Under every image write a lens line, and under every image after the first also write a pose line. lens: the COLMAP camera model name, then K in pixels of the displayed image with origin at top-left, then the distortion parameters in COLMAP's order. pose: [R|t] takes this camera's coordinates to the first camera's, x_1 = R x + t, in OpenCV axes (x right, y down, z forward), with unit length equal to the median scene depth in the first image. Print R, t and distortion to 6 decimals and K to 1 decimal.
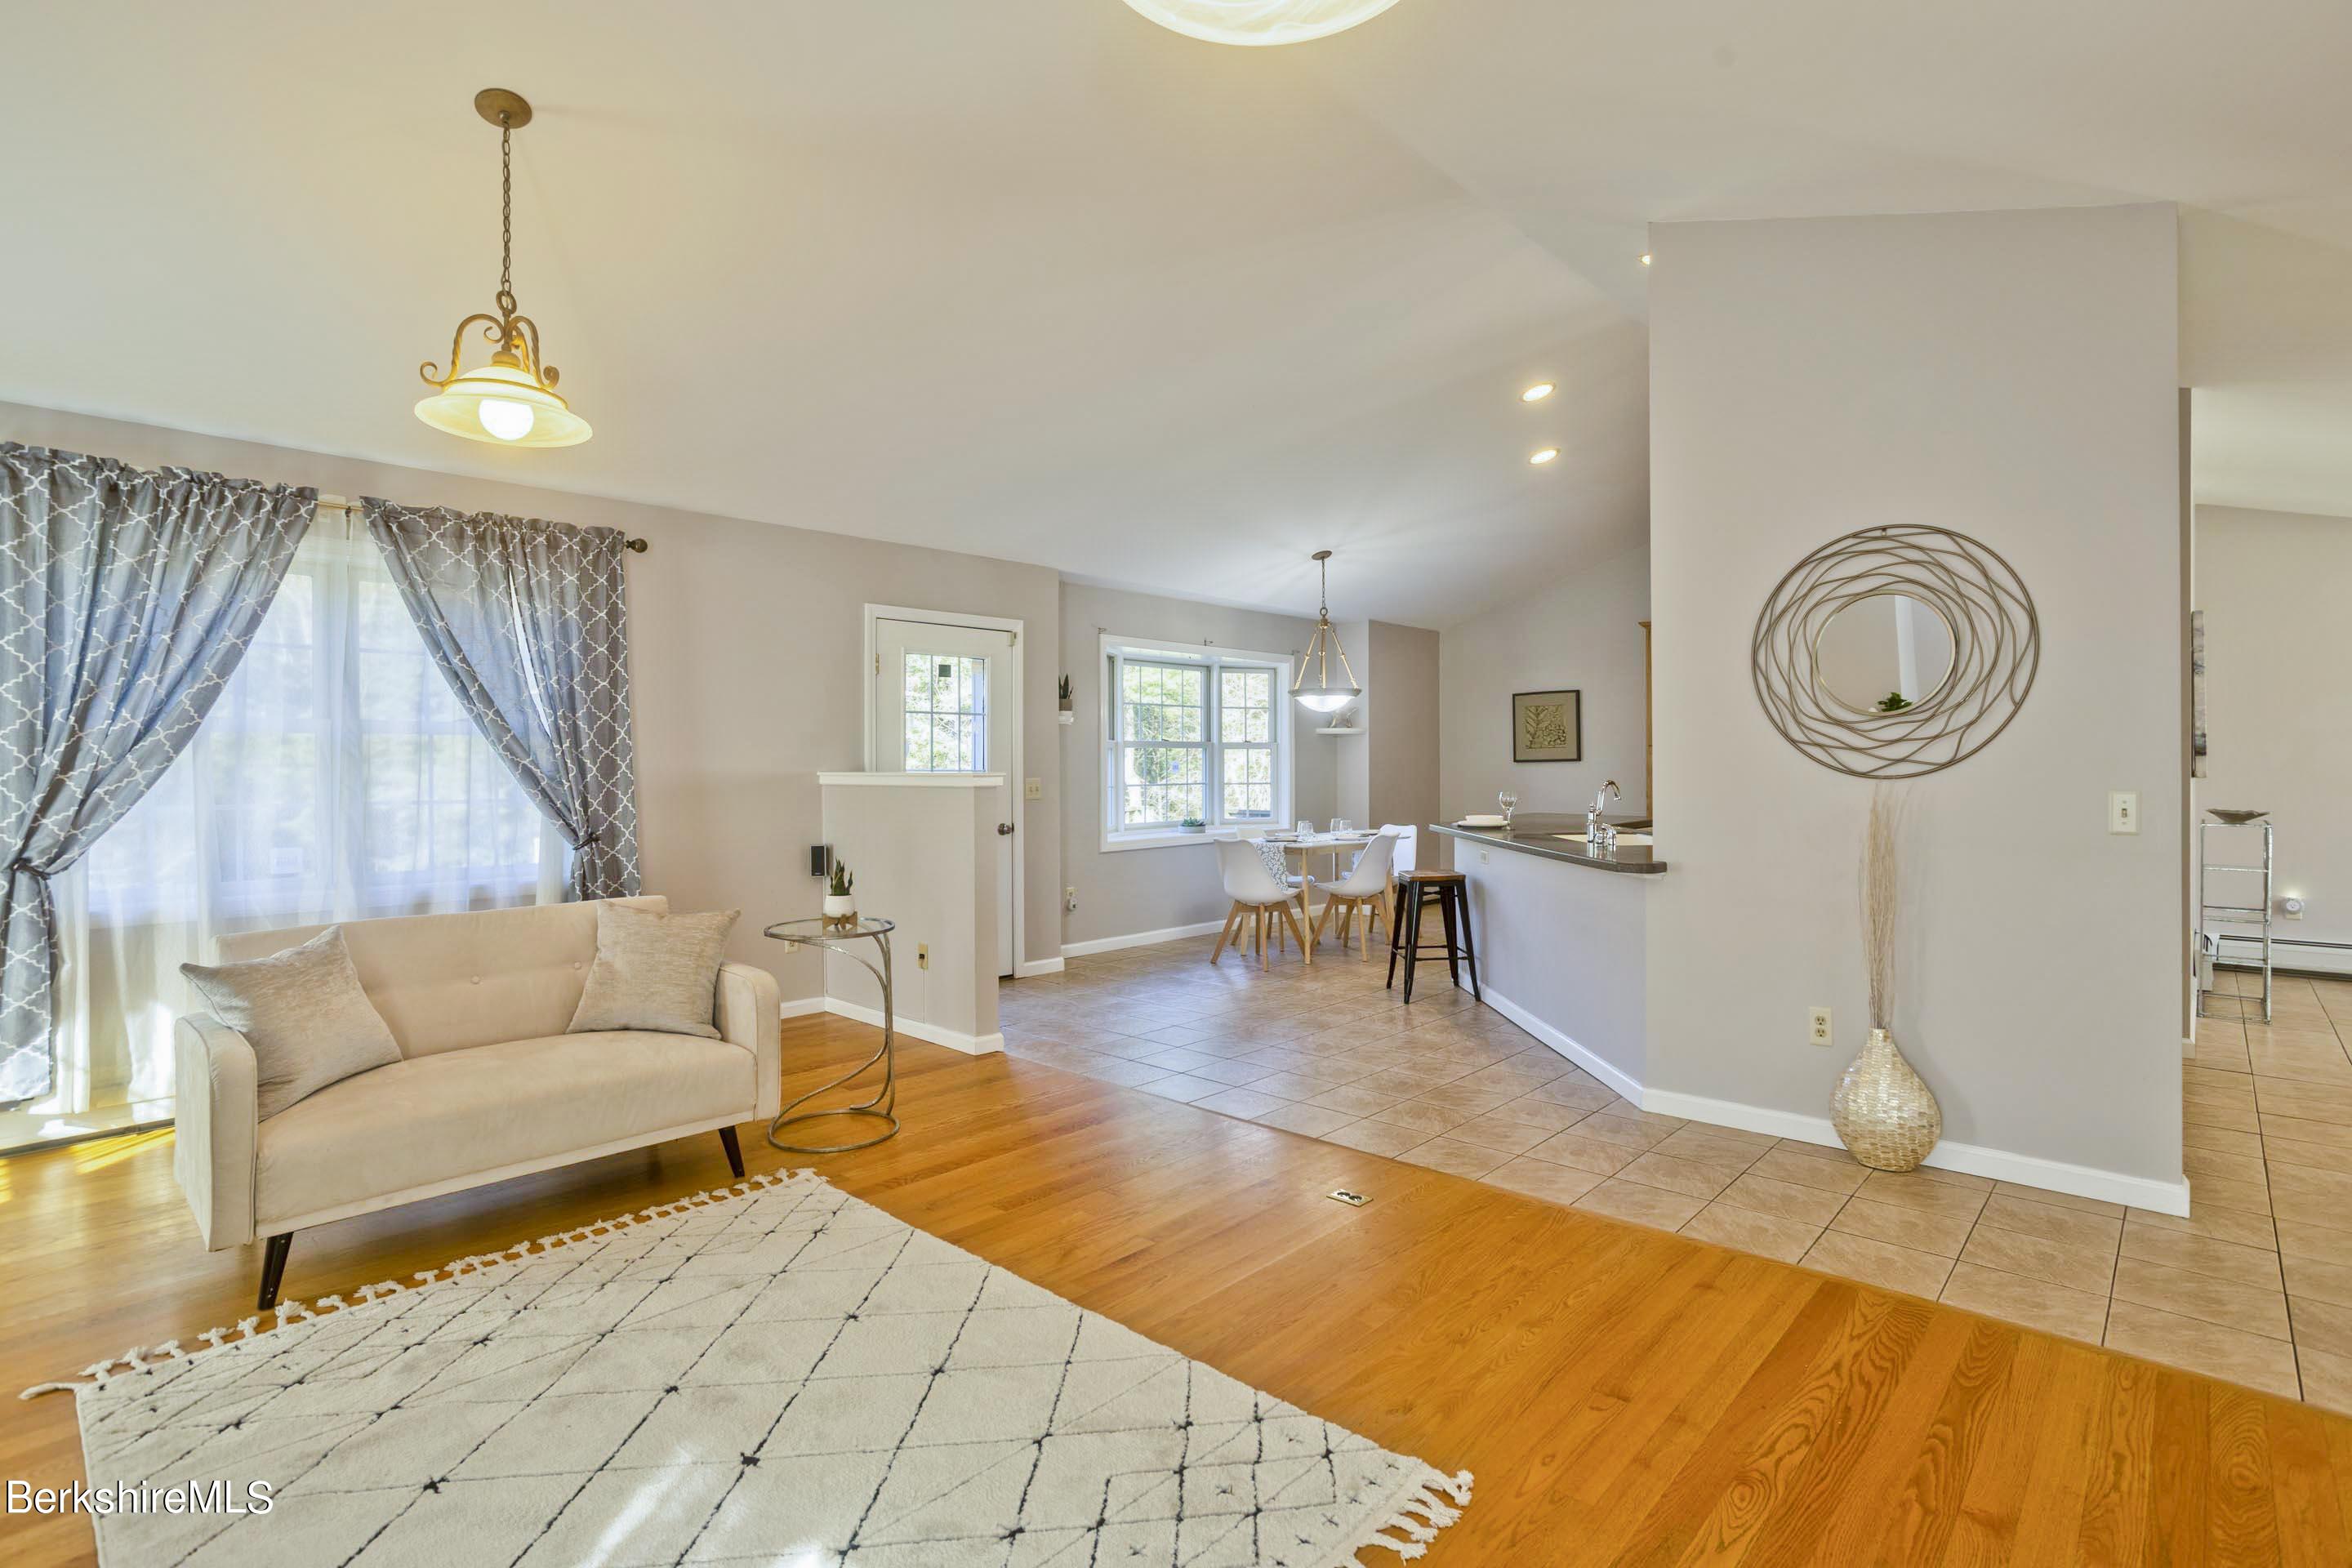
lens RADIAL K [[1144.7, 0, 1176.0], [0, 1144.7, 784.0], [0, 0, 1]] dist [0.000780, 0.000703]
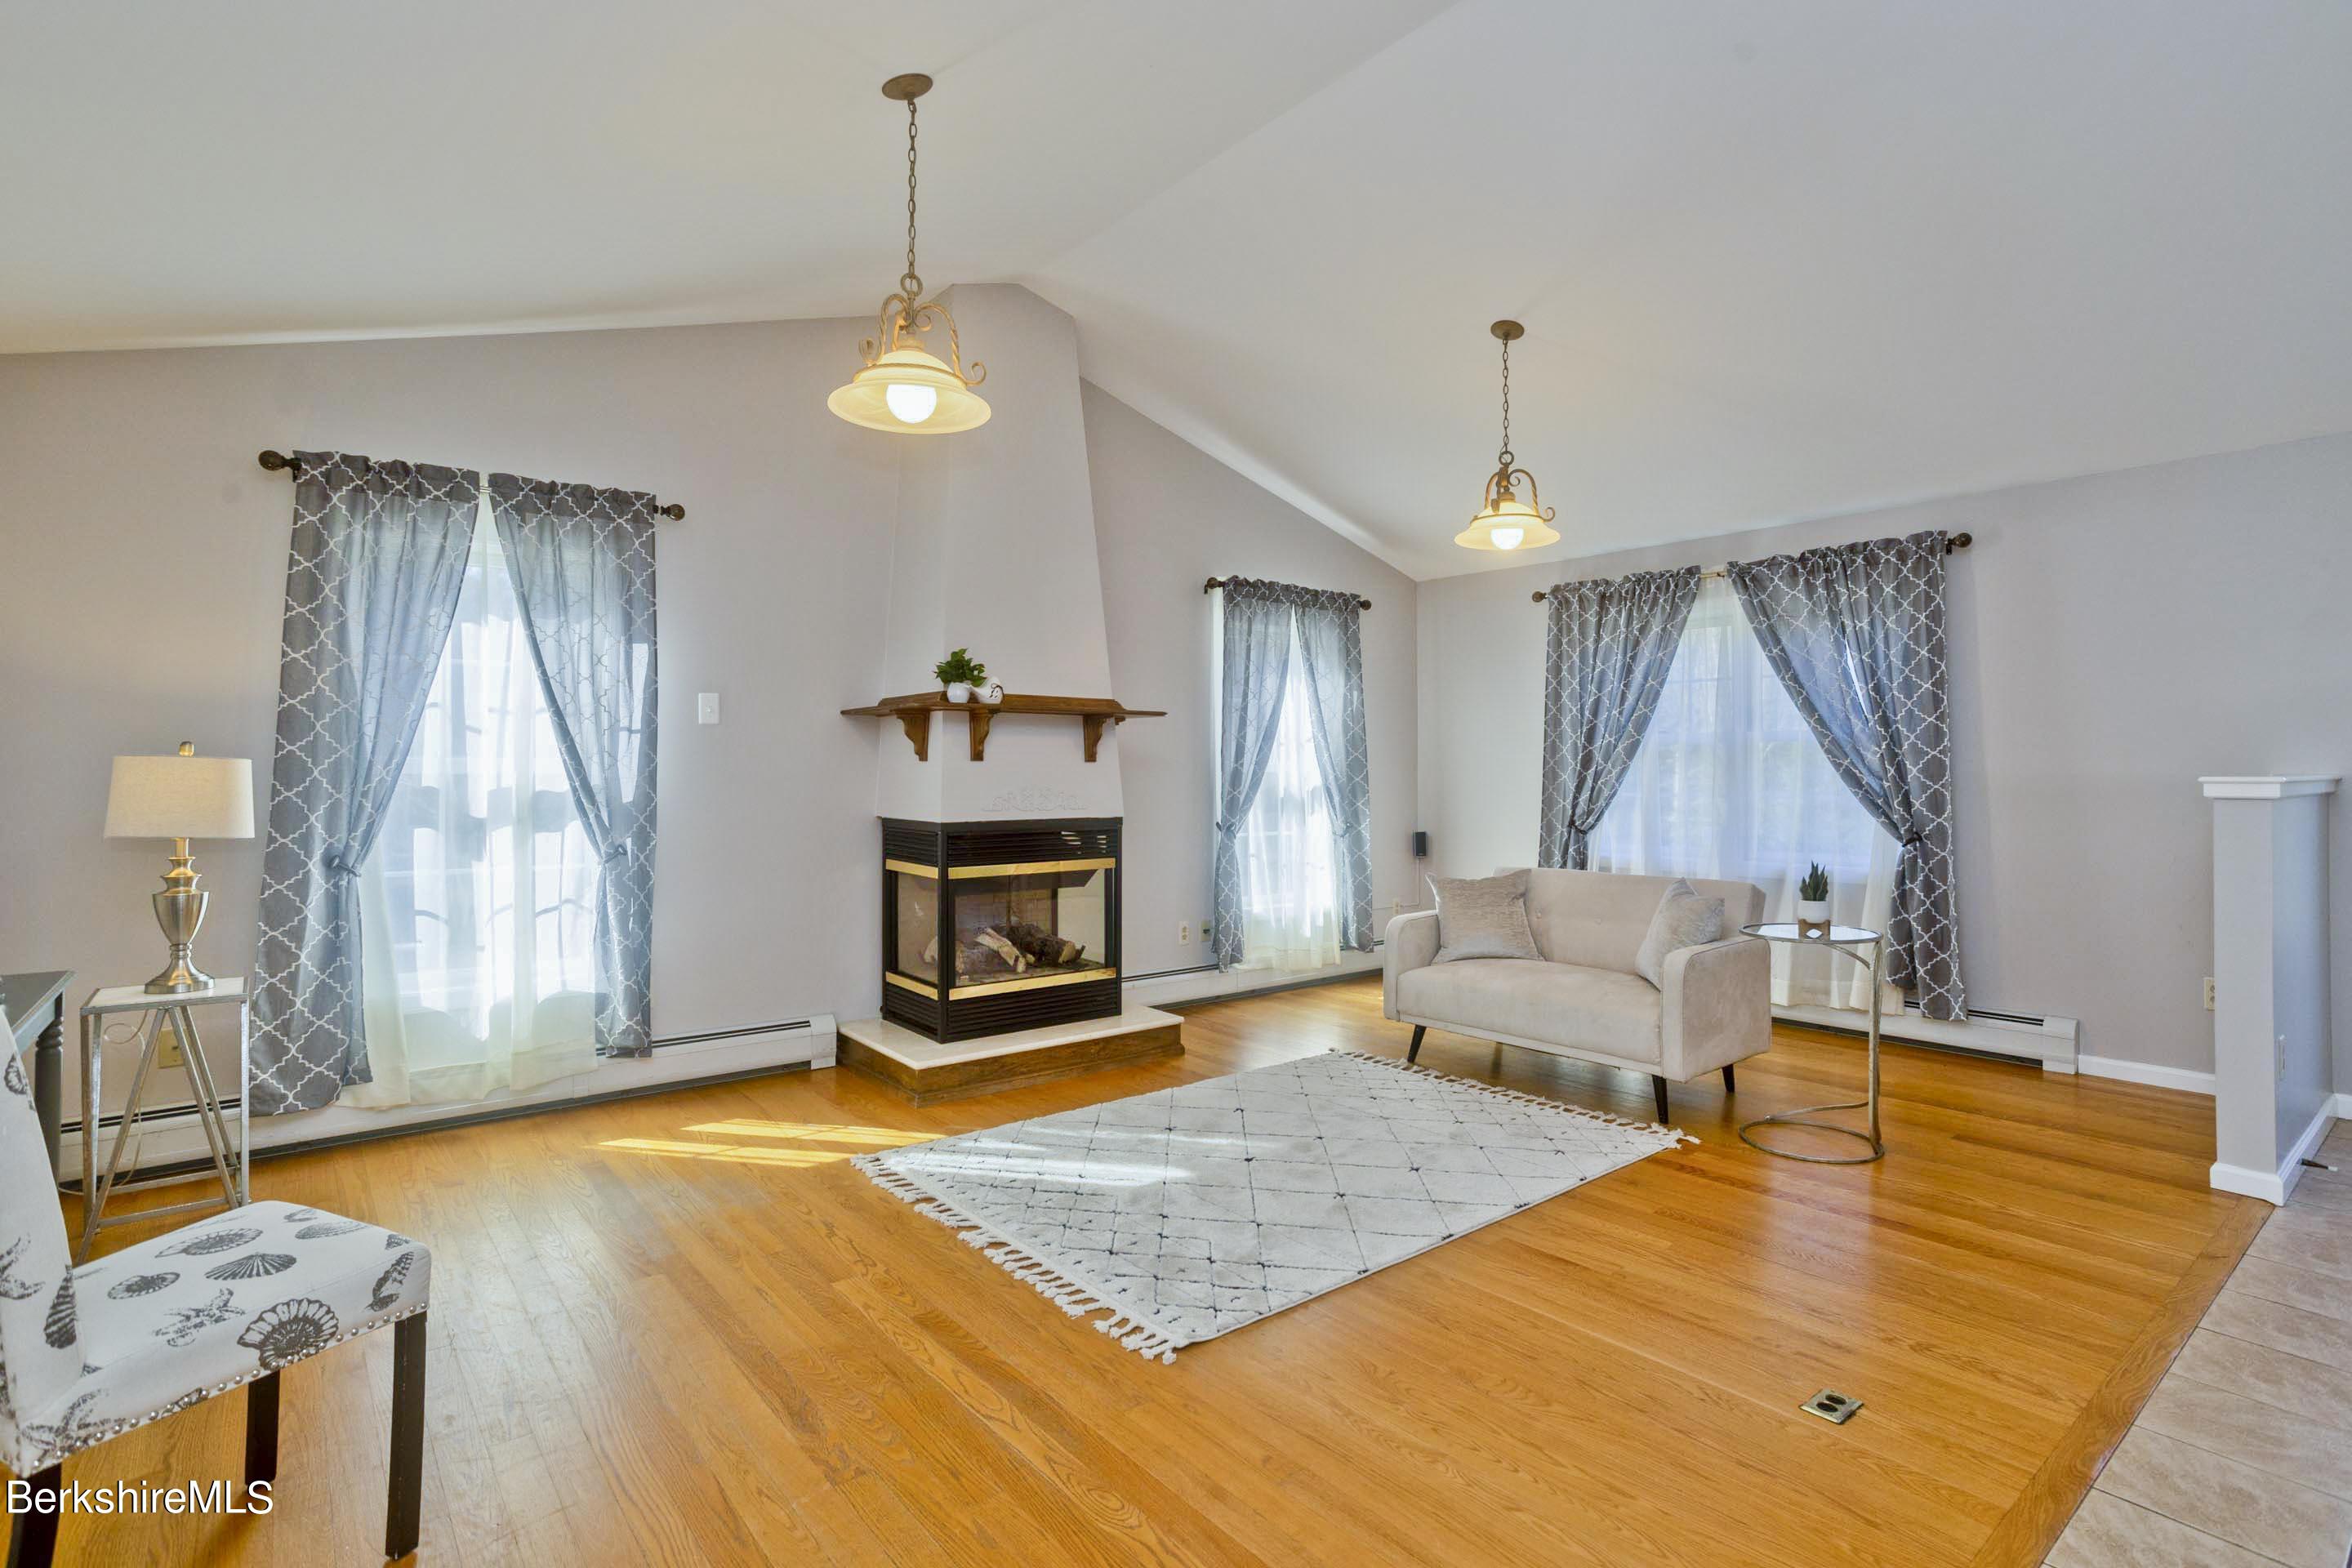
lens RADIAL K [[1144.7, 0, 1176.0], [0, 1144.7, 784.0], [0, 0, 1]] dist [0.000780, 0.000703]
pose [[-0.128137, 0.012405, -0.991679, 0.732275], [-0.016892, 0.999749, 0.014688, -0.005462], [0.991613, 0.018633, -0.127895, 0.587969]]
